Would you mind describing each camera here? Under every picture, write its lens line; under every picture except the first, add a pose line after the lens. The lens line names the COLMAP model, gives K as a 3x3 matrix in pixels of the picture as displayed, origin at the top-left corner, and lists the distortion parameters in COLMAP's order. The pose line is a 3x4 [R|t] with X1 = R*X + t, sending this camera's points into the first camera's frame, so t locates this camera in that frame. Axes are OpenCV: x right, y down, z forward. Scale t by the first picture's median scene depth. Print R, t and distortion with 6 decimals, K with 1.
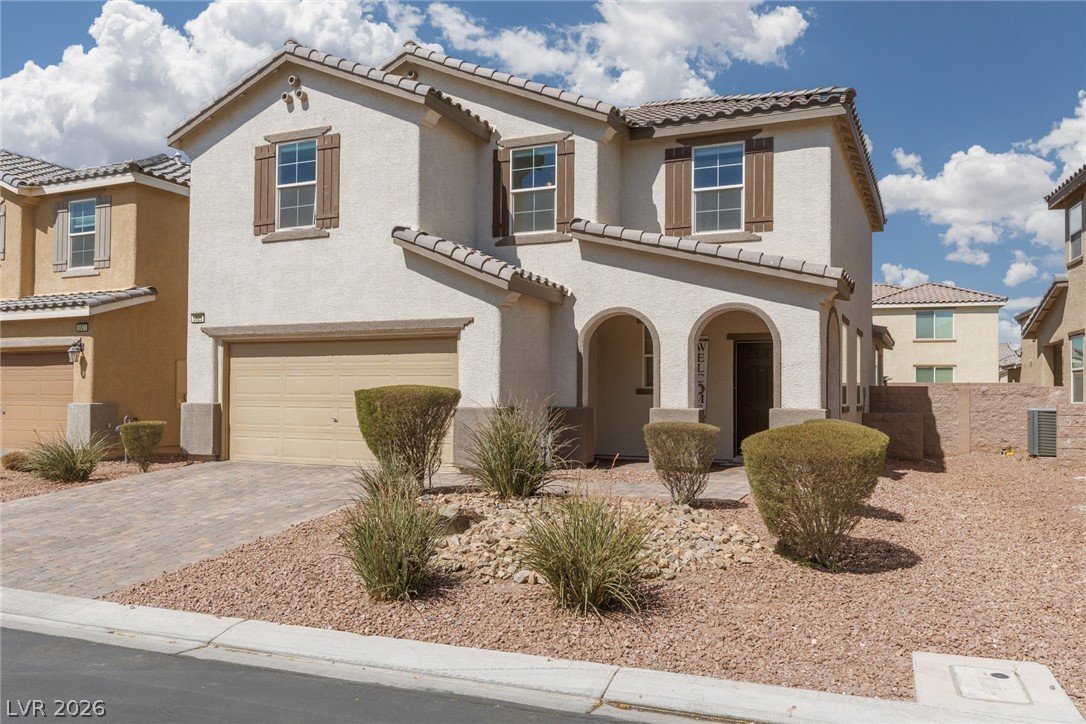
lens RADIAL K [[801.9, 0, 543.7], [0, 801.9, 383.2], [0, 0, 1]] dist [-0.005122, -0.003565]
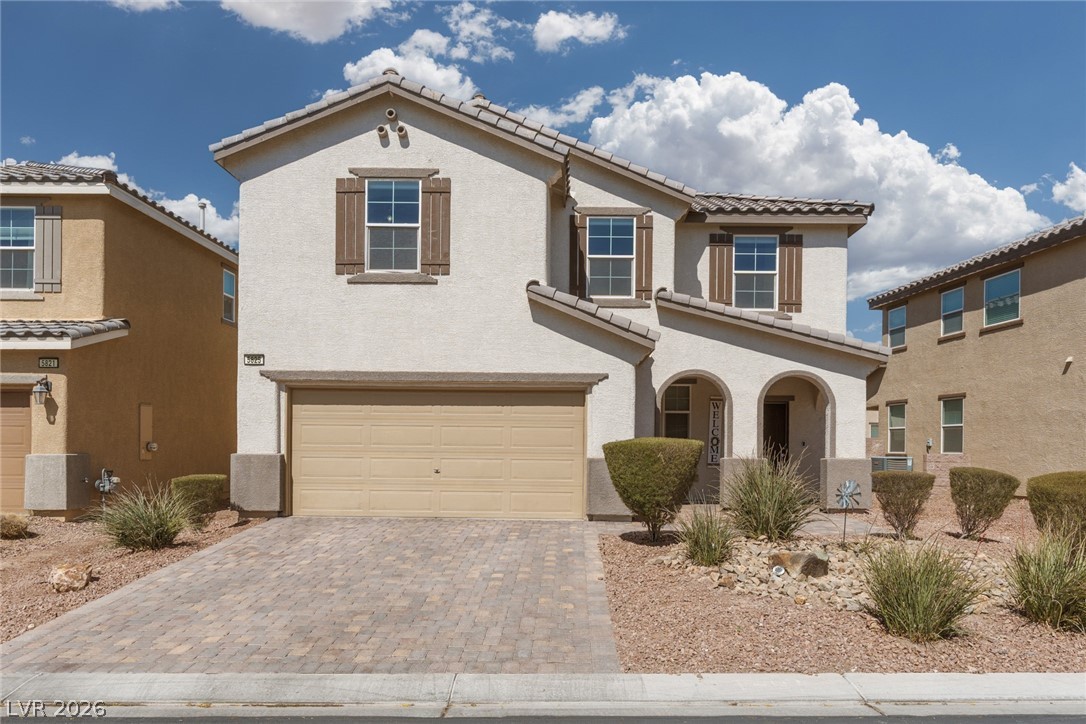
lens RADIAL K [[703.3, 0, 558.3], [0, 703.3, 452.0], [0, 0, 1]] dist [0.000746, 0.001048]
pose [[0.922274, -0.000354, 0.386536, -0.452446], [-0.009833, 0.999654, 0.024377, -0.000083], [-0.386411, -0.026283, 0.921952, 0.145242]]
